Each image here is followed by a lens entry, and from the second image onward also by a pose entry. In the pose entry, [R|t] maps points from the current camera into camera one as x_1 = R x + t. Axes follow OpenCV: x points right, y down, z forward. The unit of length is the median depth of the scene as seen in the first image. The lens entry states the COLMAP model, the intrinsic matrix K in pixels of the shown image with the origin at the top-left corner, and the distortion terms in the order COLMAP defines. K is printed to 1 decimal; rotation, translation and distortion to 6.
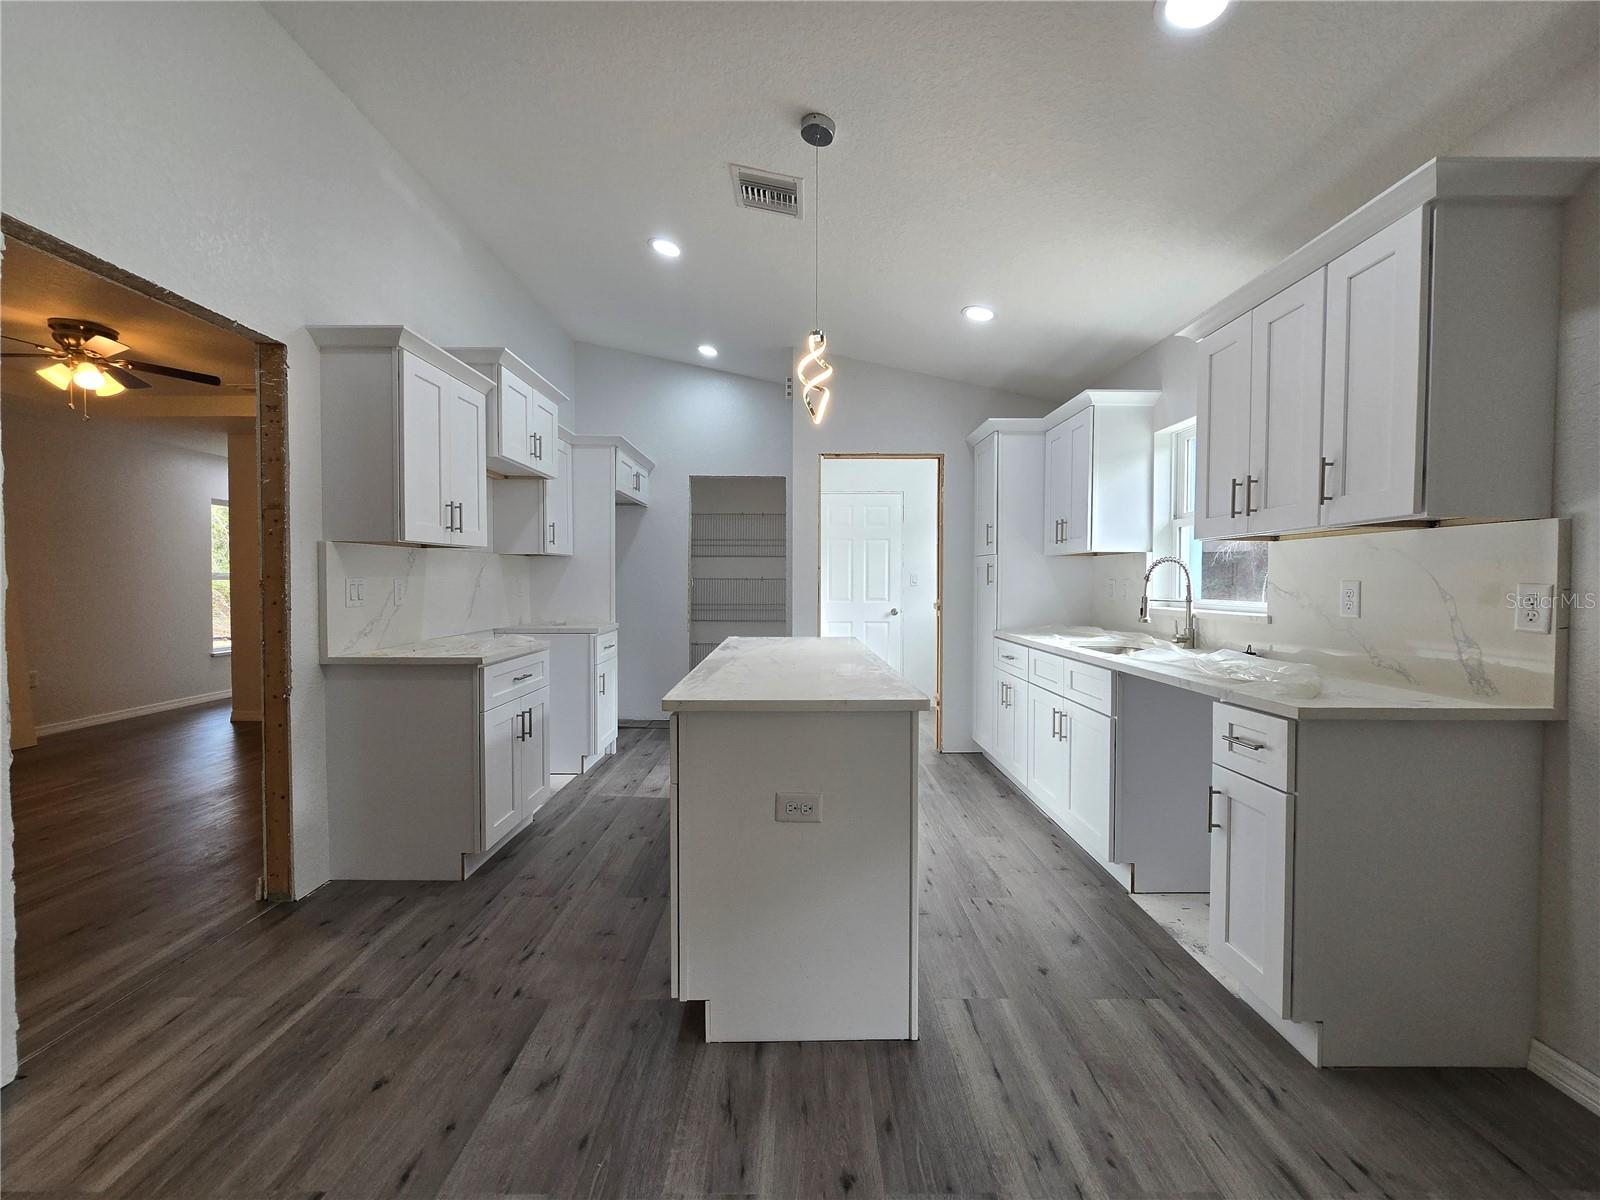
lens RADIAL K [[656.7, 0, 801.4], [0, 656.7, 594.3], [0, 0, 1]] dist [-0.002700, 0.000070]
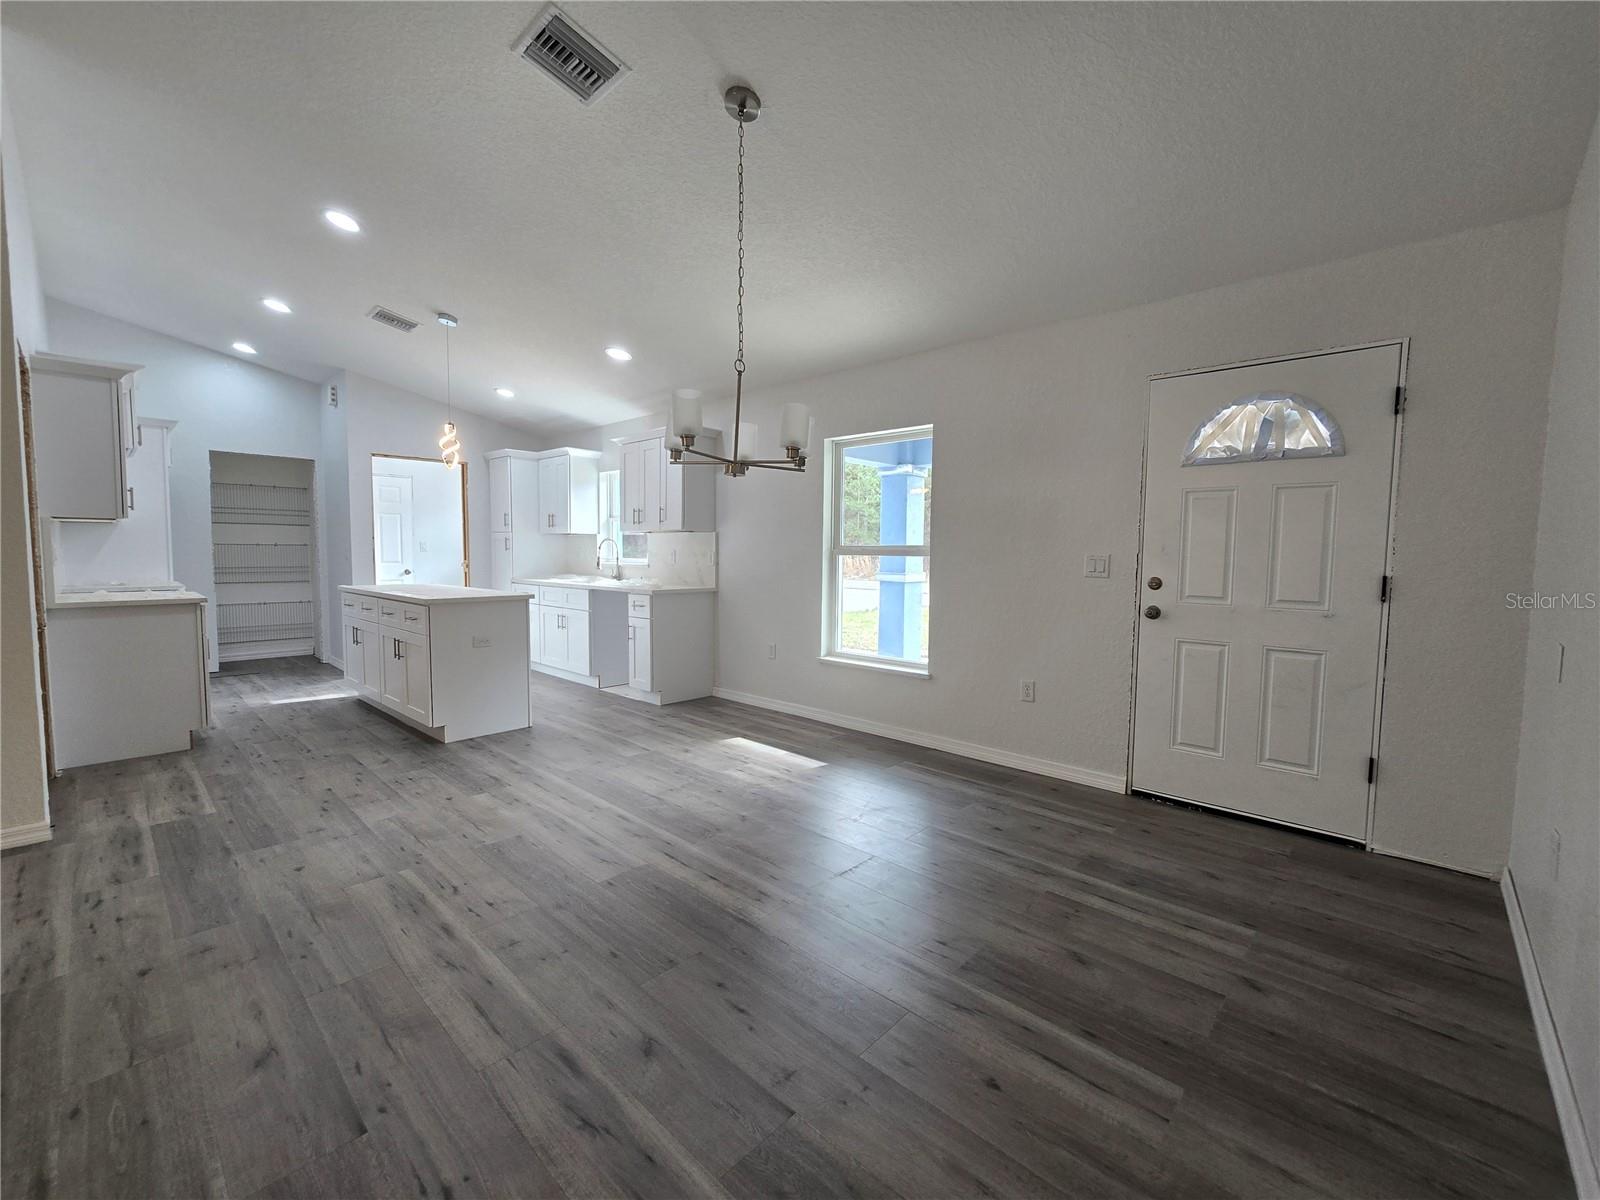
lens RADIAL K [[667.7, 0, 799.3], [0, 667.7, 595.0], [0, 0, 1]] dist [-0.003778, -0.000027]
pose [[0.688268, -0.044877, 0.724067, -0.578480], [0.007173, 0.998457, 0.055066, 0.013058], [-0.725421, -0.032706, 0.687528, -0.922000]]
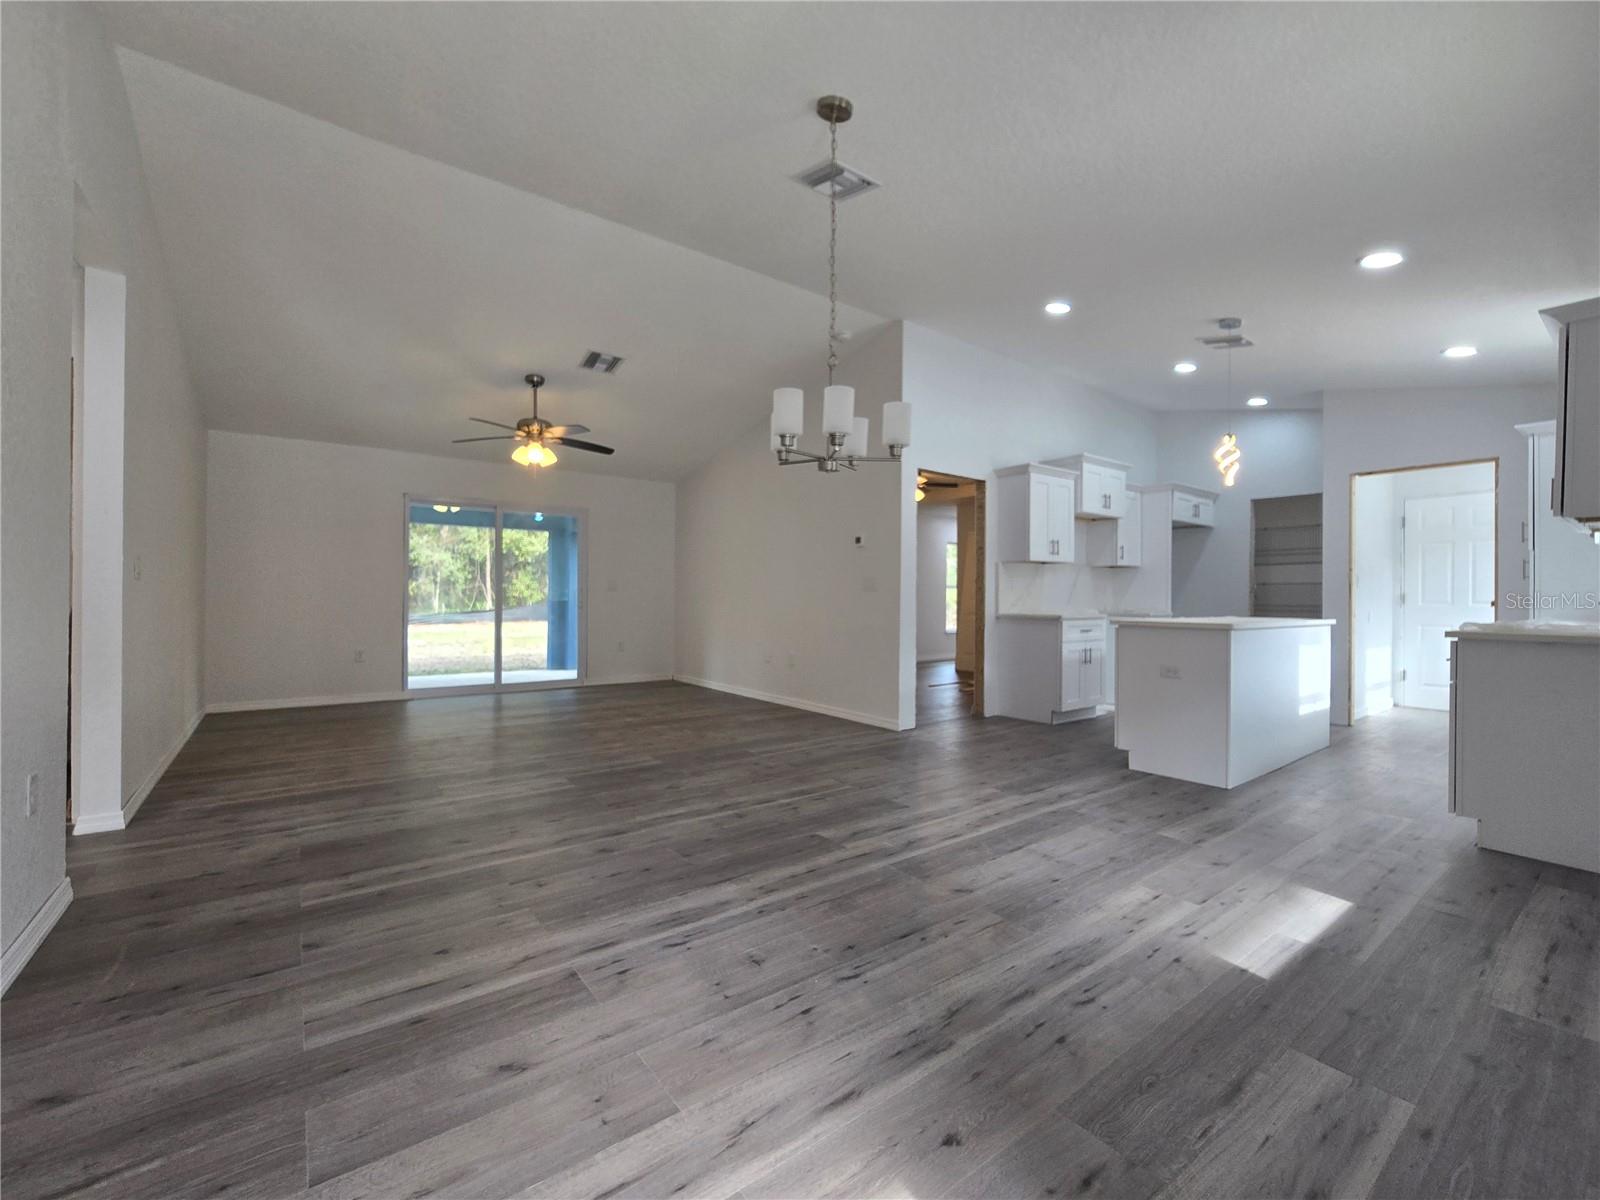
lens RADIAL K [[667.7, 0, 799.3], [0, 667.7, 595.0], [0, 0, 1]] dist [-0.003778, -0.000027]
pose [[0.596124, -0.001477, -0.802891, 0.623086], [-0.021826, 0.999599, -0.018044, 0.078246], [0.802596, 0.028280, 0.595853, -0.805057]]
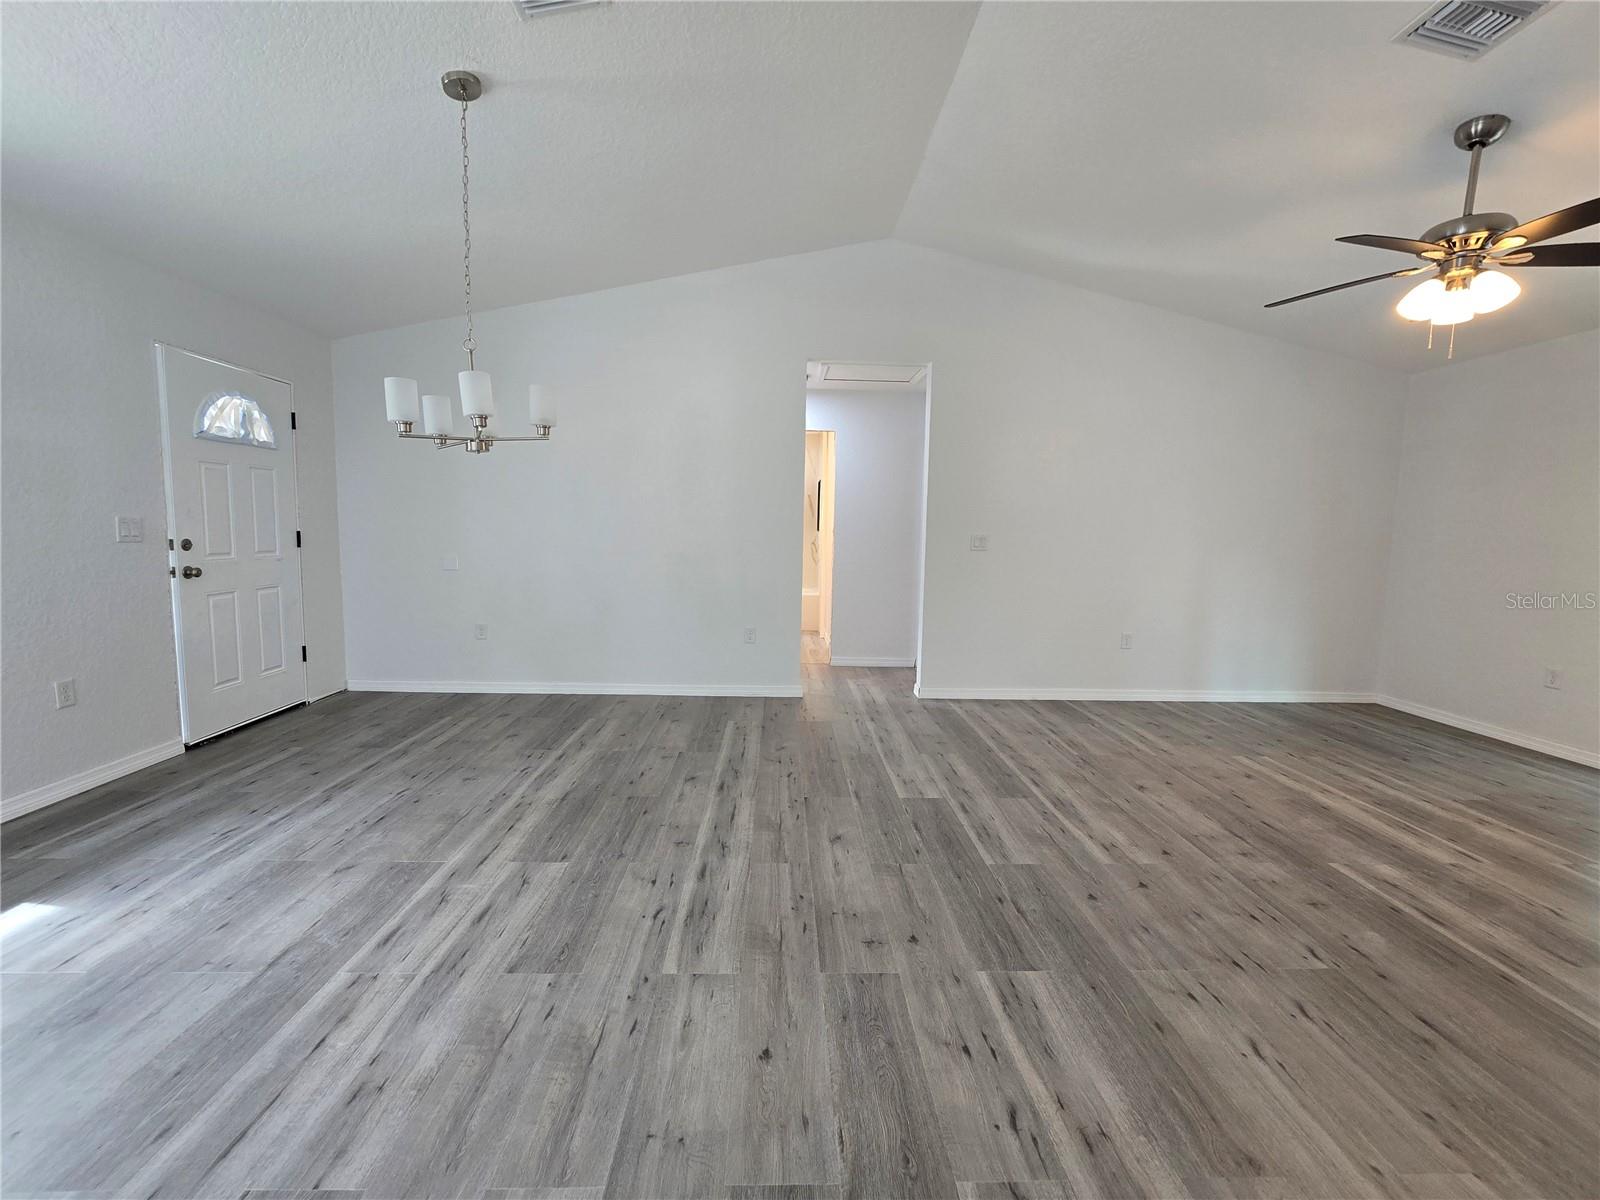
lens RADIAL K [[667.7, 0, 799.3], [0, 667.7, 595.0], [0, 0, 1]] dist [-0.003778, -0.000027]
pose [[-0.999345, -0.021506, -0.029089, -0.420322], [-0.024897, 0.992248, 0.121754, -0.022770], [0.026245, 0.122398, -0.992134, 0.610090]]
